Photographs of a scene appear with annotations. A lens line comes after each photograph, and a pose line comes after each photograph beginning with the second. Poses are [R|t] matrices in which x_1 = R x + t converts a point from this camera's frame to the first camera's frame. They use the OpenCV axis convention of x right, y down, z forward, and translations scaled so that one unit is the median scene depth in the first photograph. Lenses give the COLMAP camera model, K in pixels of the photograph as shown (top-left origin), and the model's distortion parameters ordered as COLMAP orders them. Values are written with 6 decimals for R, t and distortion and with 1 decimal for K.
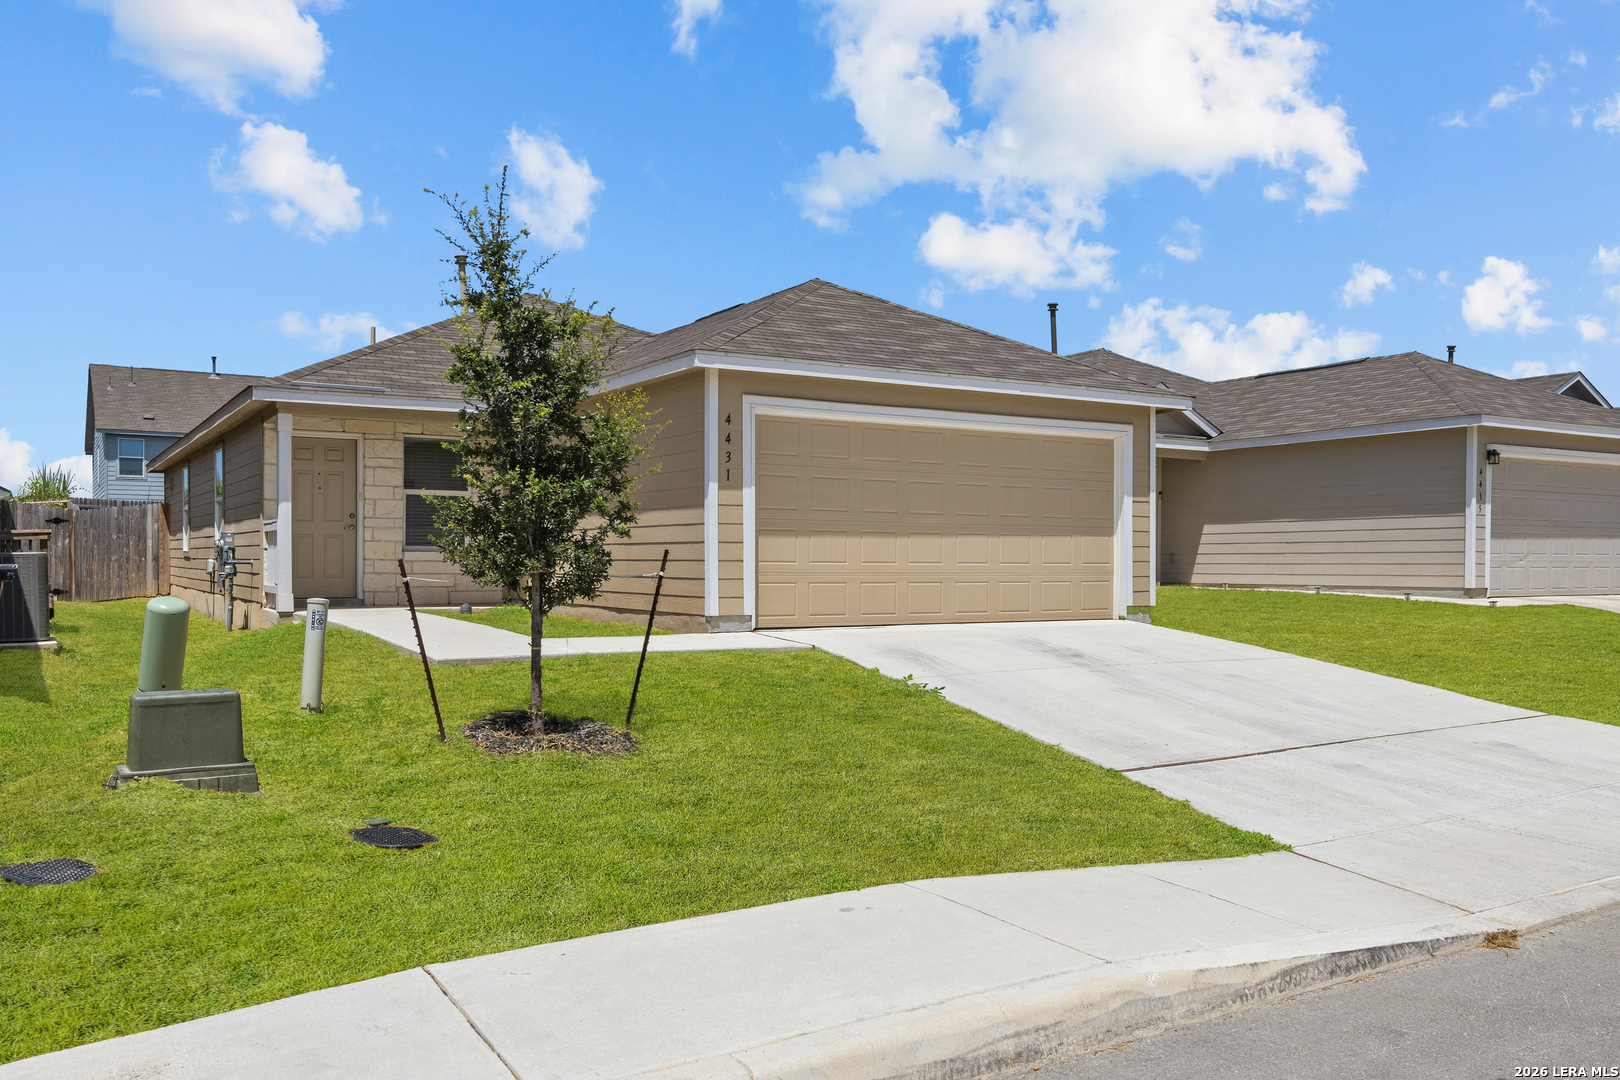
lens RADIAL K [[1280.0, 0, 850.3], [0, 1280.0, 554.4], [0, 0, 1]] dist [0.013347, -0.006848]
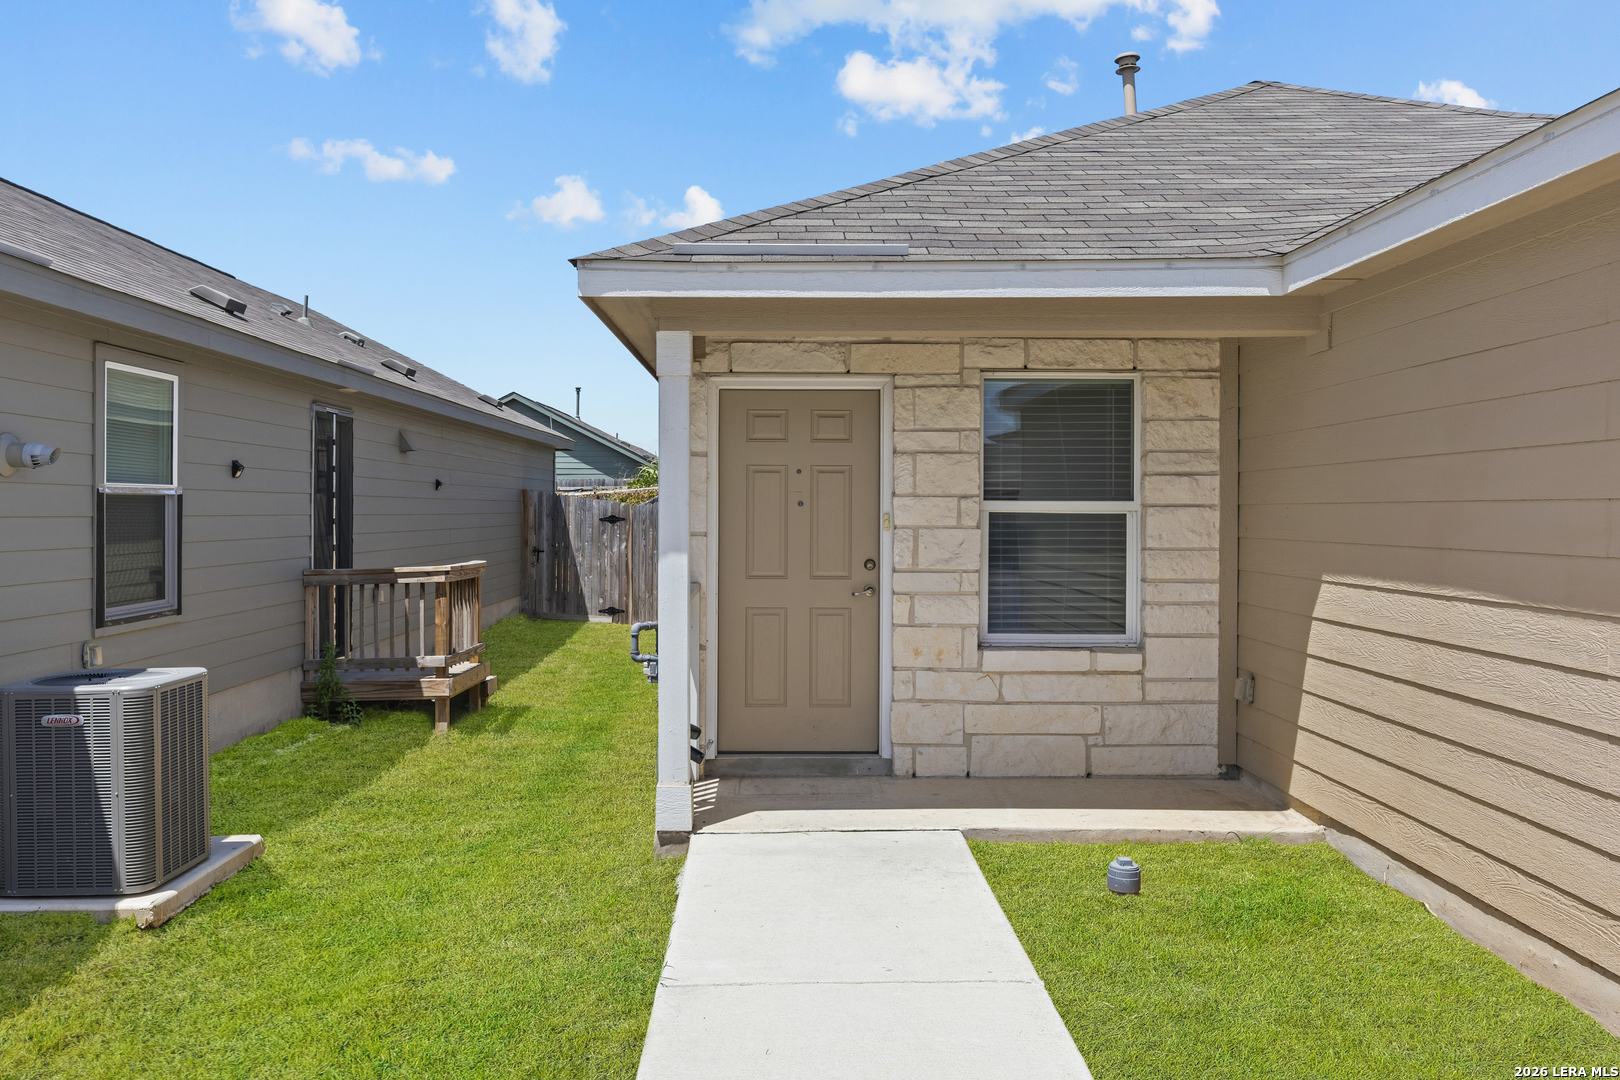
lens RADIAL K [[1280.0, 0, 770.5], [0, 1280.0, 505.4], [0, 0, 1]] dist [0.013347, -0.006848]
pose [[0.841231, -0.002669, -0.540669, -0.196793], [0.000728, 0.999993, -0.003803, -0.052949], [0.540675, 0.002805, 0.841227, 0.668195]]
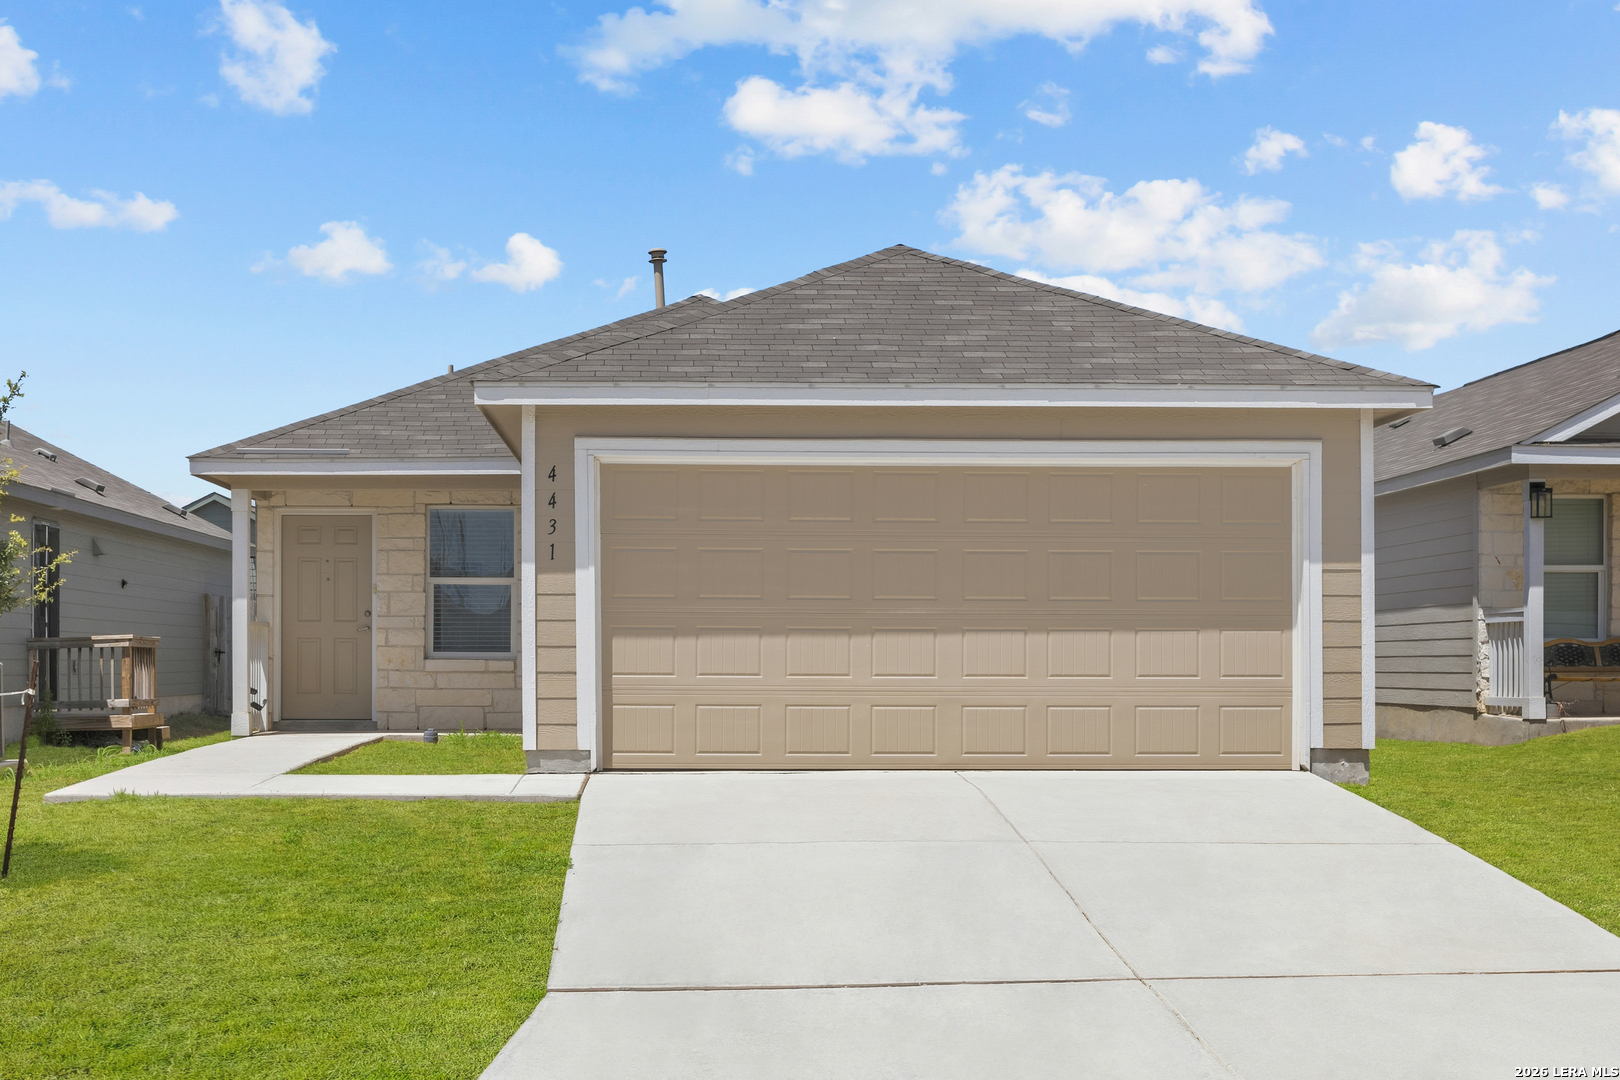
lens RADIAL K [[1990.2, 0, 749.5], [0, 1990.2, 611.2], [0, 0, 1]] dist [-0.066311, 0.000000]
pose [[0.867959, -0.015830, -0.496384, 0.443418], [0.004145, 0.999688, -0.024633, -0.001201], [0.496619, 0.019323, 0.867754, 0.079313]]
